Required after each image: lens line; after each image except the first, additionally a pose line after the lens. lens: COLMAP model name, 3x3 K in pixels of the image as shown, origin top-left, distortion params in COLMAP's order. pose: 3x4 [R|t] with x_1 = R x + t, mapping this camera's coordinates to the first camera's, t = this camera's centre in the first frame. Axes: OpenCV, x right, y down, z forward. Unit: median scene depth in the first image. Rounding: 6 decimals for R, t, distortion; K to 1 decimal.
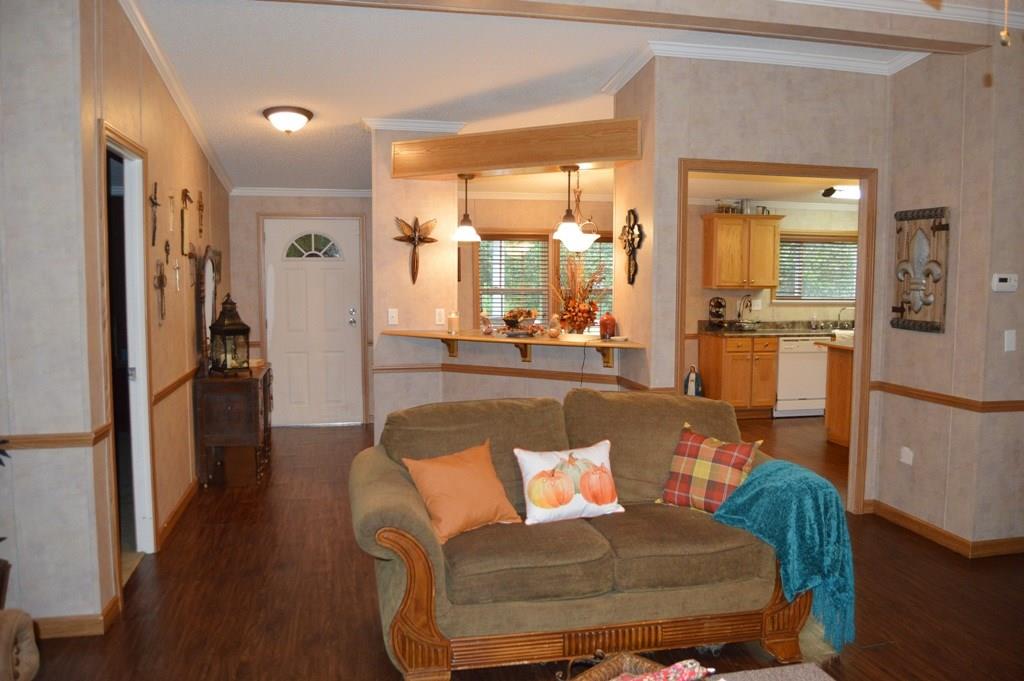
lens RADIAL K [[806.7, 0, 490.2], [0, 806.7, 340.4], [0, 0, 1]] dist [-0.097003, 0.033840]
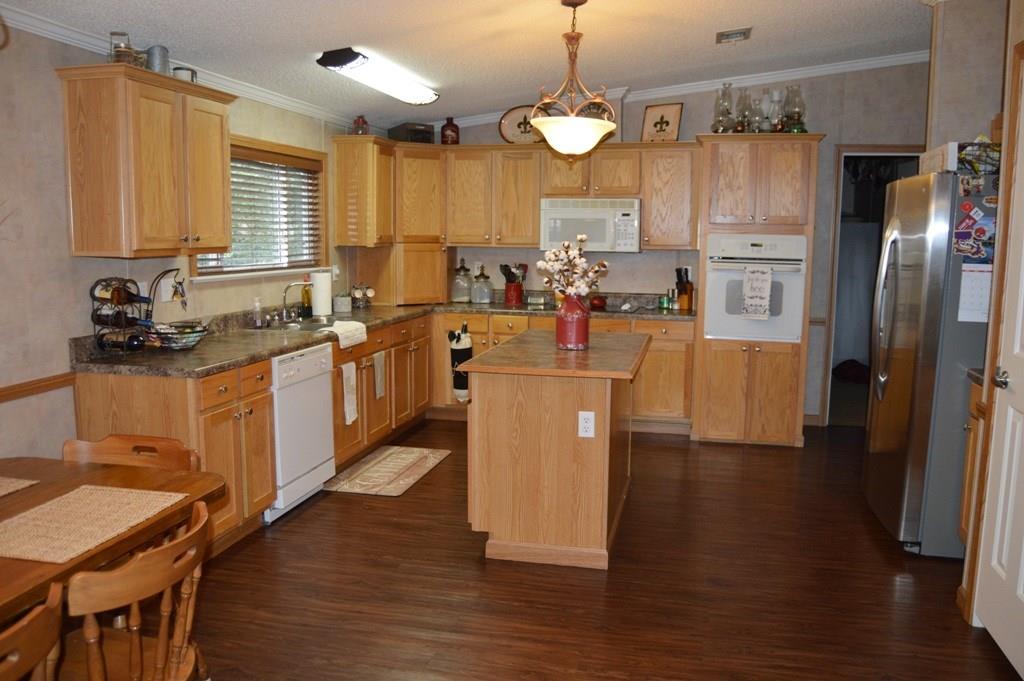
lens RADIAL K [[806.7, 0, 490.2], [0, 806.7, 340.4], [0, 0, 1]] dist [-0.097003, 0.033840]
pose [[0.431170, -0.117582, 0.894576, 0.000916], [0.057579, 0.993037, 0.102772, -0.052798], [-0.900432, 0.007197, 0.434938, 0.652789]]
